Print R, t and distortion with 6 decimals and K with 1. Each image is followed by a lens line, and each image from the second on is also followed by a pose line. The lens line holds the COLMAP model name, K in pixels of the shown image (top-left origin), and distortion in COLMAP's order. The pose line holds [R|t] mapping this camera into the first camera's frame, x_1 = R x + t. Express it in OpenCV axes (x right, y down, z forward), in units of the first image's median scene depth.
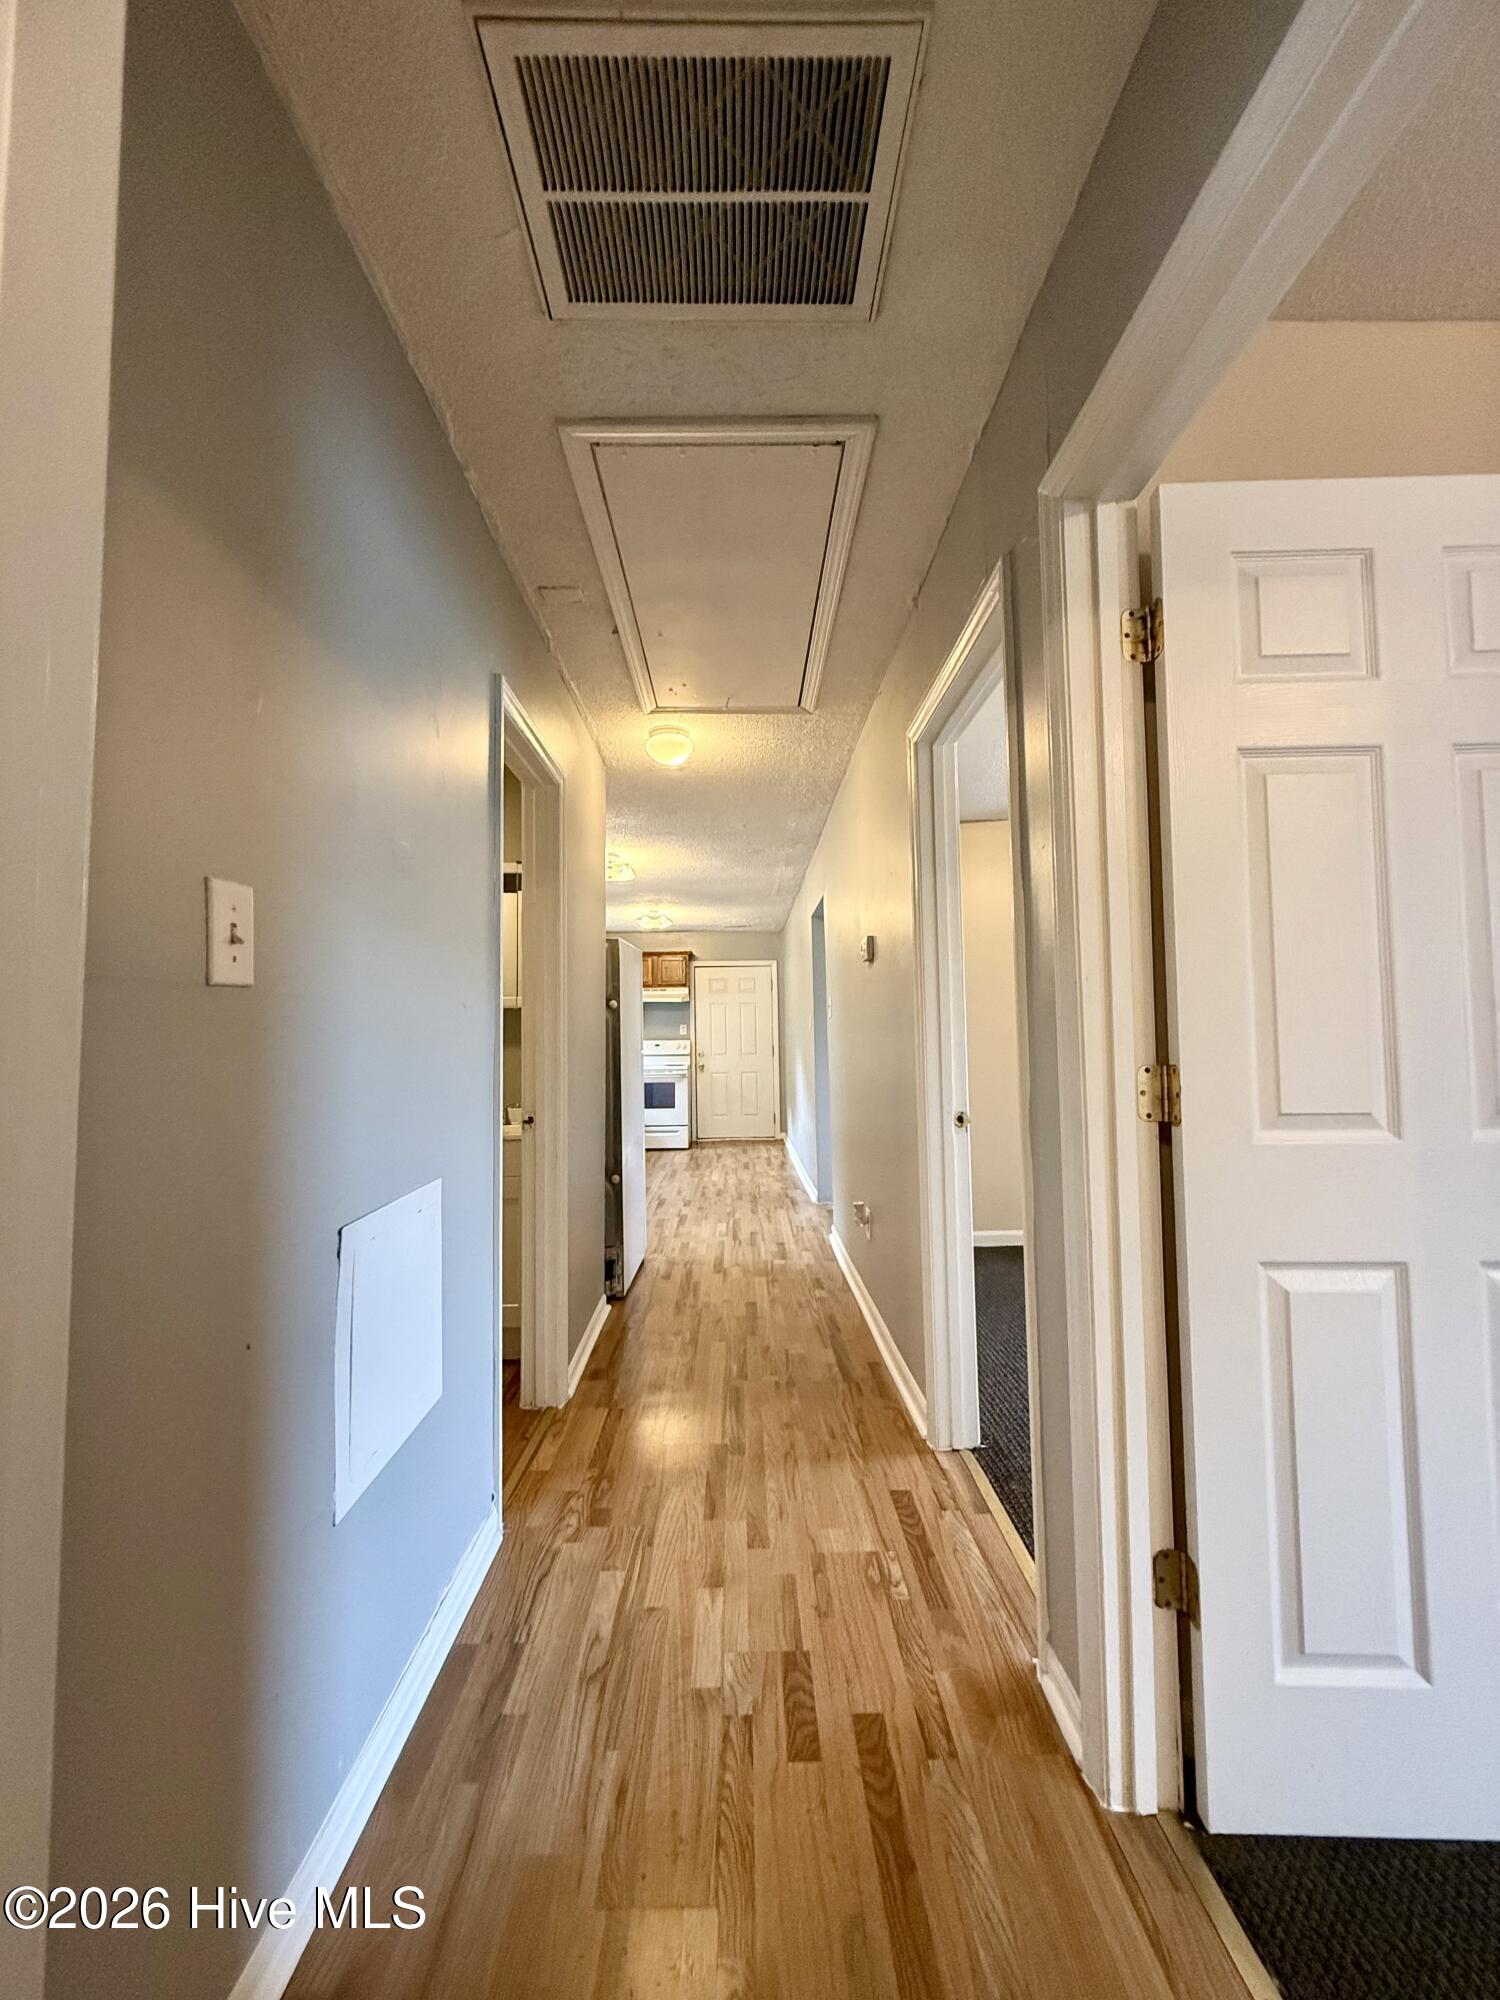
lens RADIAL K [[794.3, 0, 752.5], [0, 794.3, 997.1], [0, 0, 1]] dist [0.000192, 0.000239]
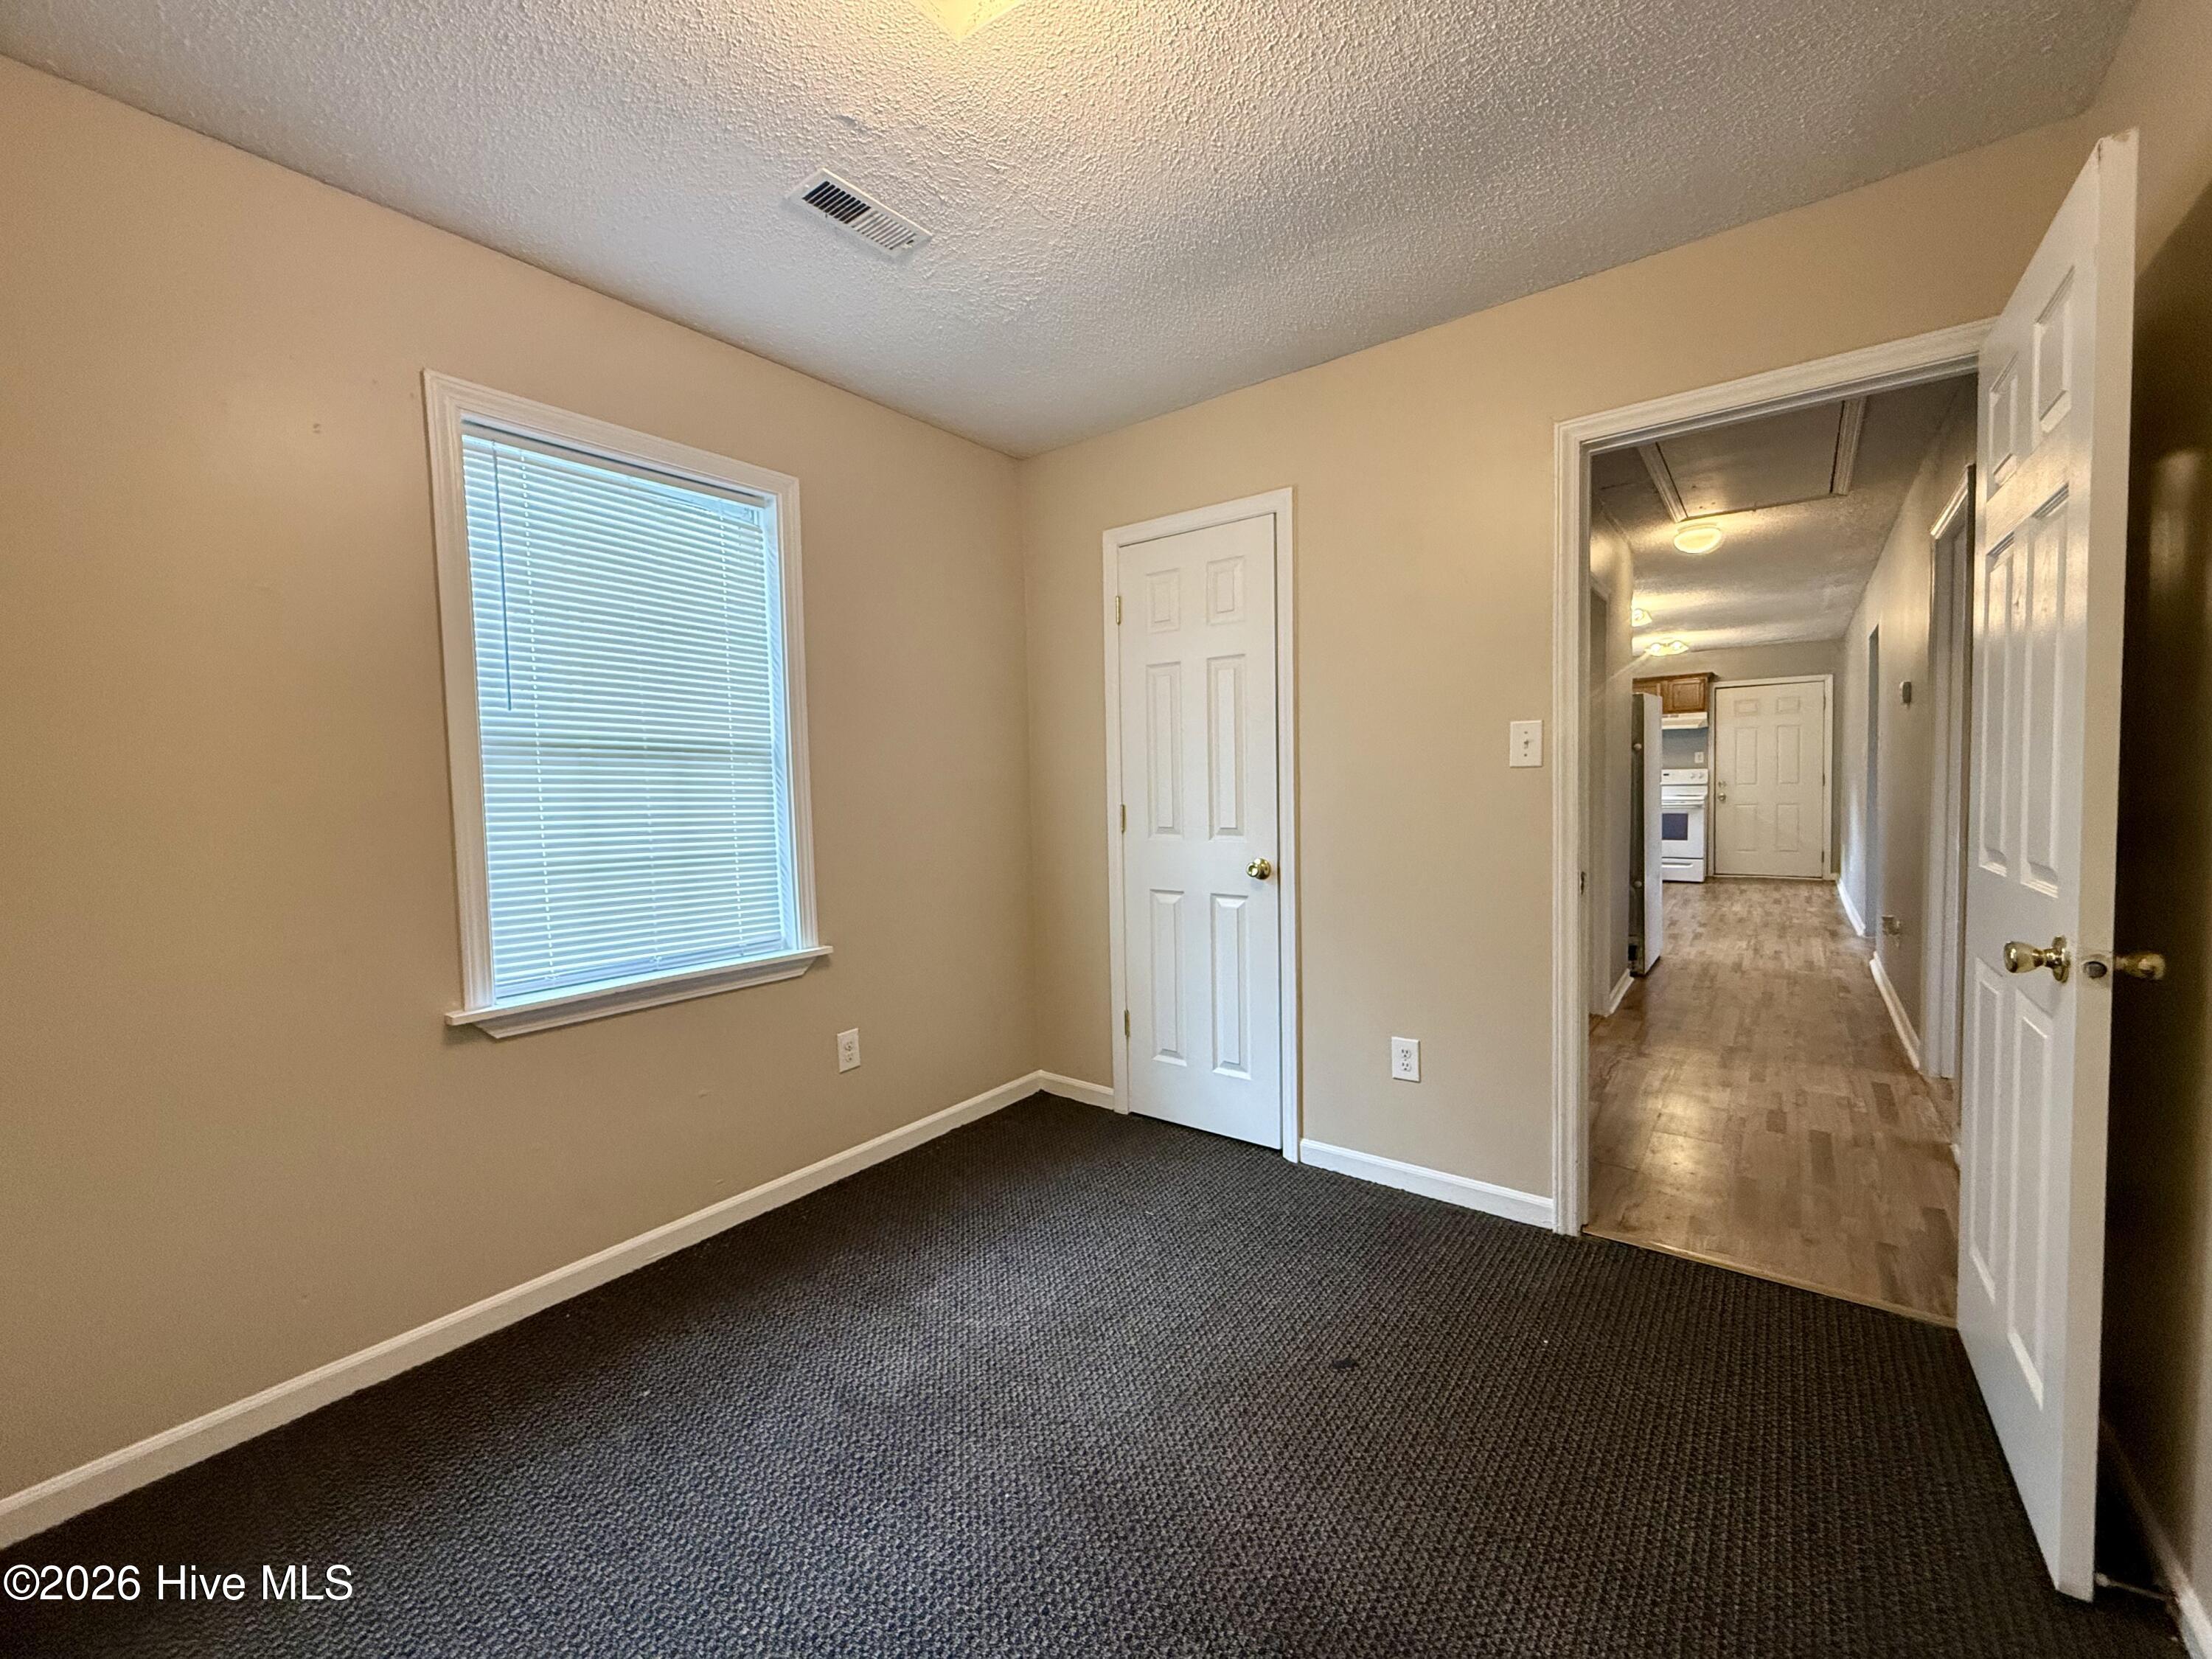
lens RADIAL K [[878.5, 0, 1103.0], [0, 878.5, 829.4], [0, 0, 1]] dist [0.000192, 0.000239]
pose [[0.779099, 0.026959, -0.626321, 0.024583], [0.051035, 0.993031, 0.106226, -0.032629], [0.624820, -0.114725, 0.772294, -0.388039]]
